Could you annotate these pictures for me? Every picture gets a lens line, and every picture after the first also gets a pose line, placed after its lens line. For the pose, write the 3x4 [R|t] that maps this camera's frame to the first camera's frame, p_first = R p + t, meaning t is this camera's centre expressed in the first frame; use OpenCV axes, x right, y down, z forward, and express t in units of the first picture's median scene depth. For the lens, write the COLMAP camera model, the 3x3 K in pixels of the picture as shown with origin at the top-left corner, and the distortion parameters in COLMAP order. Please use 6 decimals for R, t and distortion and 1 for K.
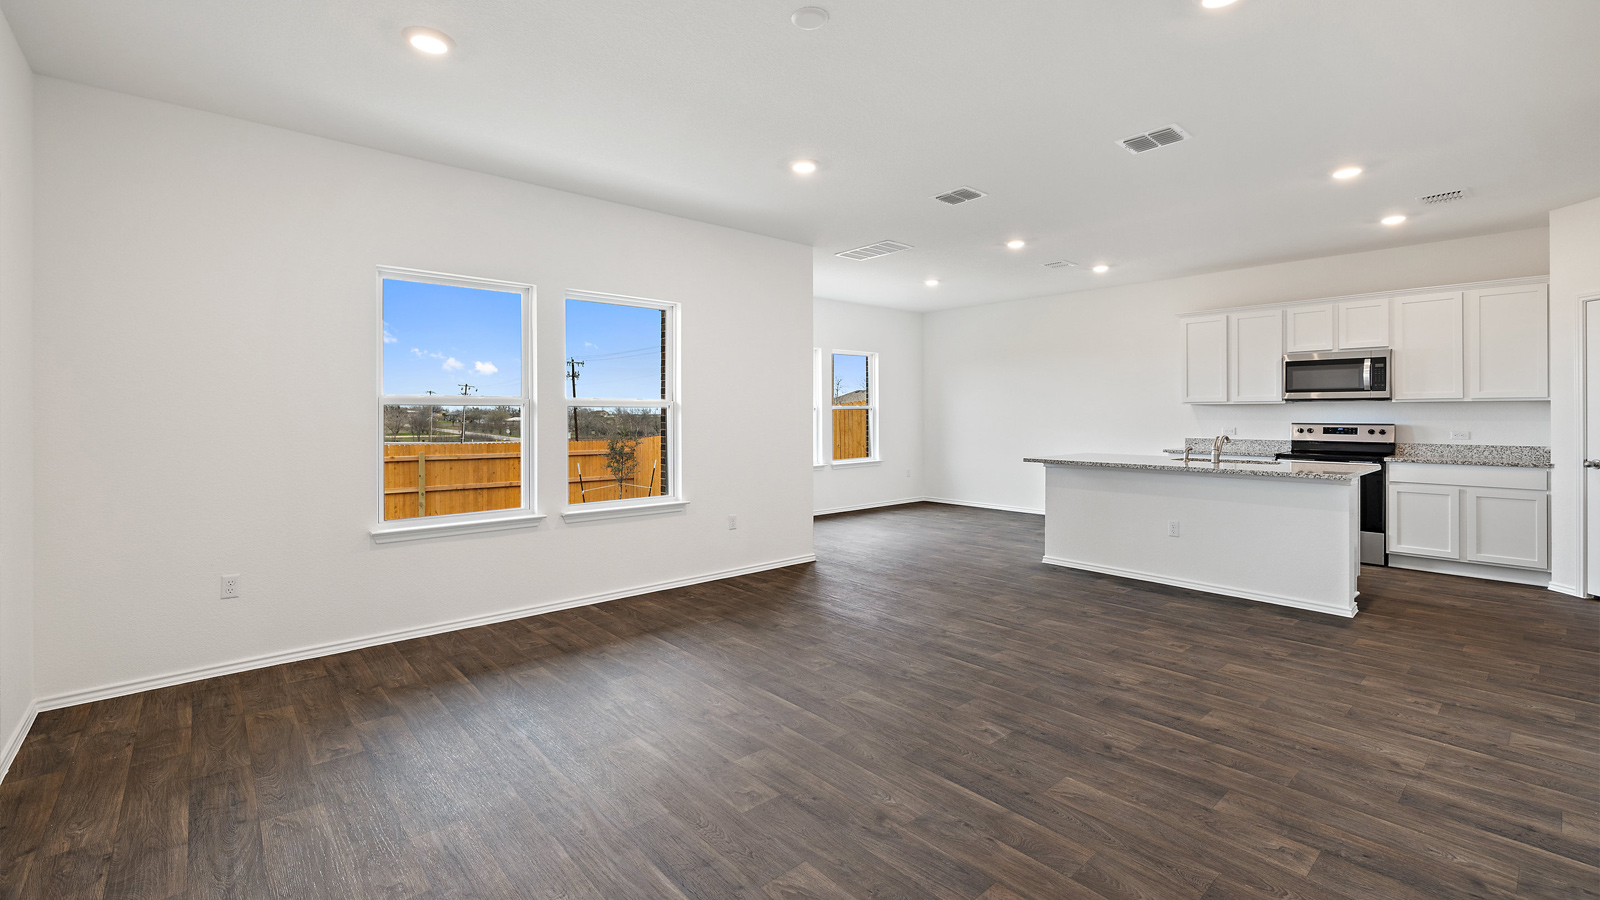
lens RADIAL K [[674.7, 0, 798.8], [0, 674.7, 428.0], [0, 0, 1]] dist [0.017781, -0.000169]
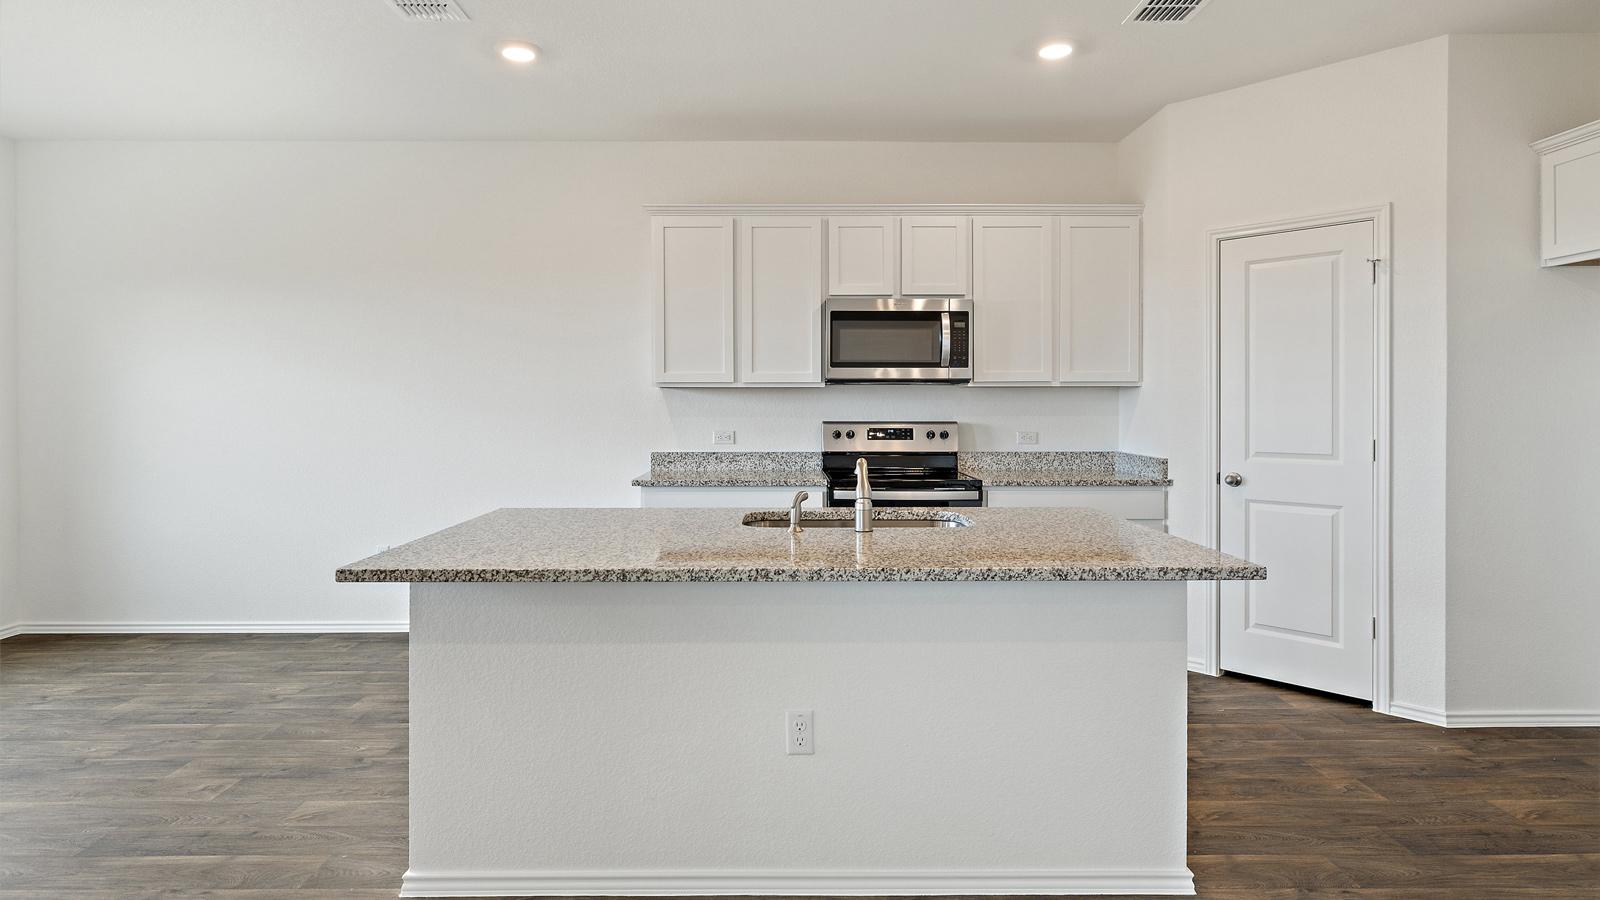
lens RADIAL K [[859.2, 0, 799.9], [0, 859.2, 402.4], [0, 0, 1]] dist [0.003254, 0.000239]
pose [[0.658708, 0.001862, 0.752396, 0.169014], [0.017131, 0.999701, -0.017471, -0.011395], [-0.752203, 0.024398, 0.658479, 0.545128]]
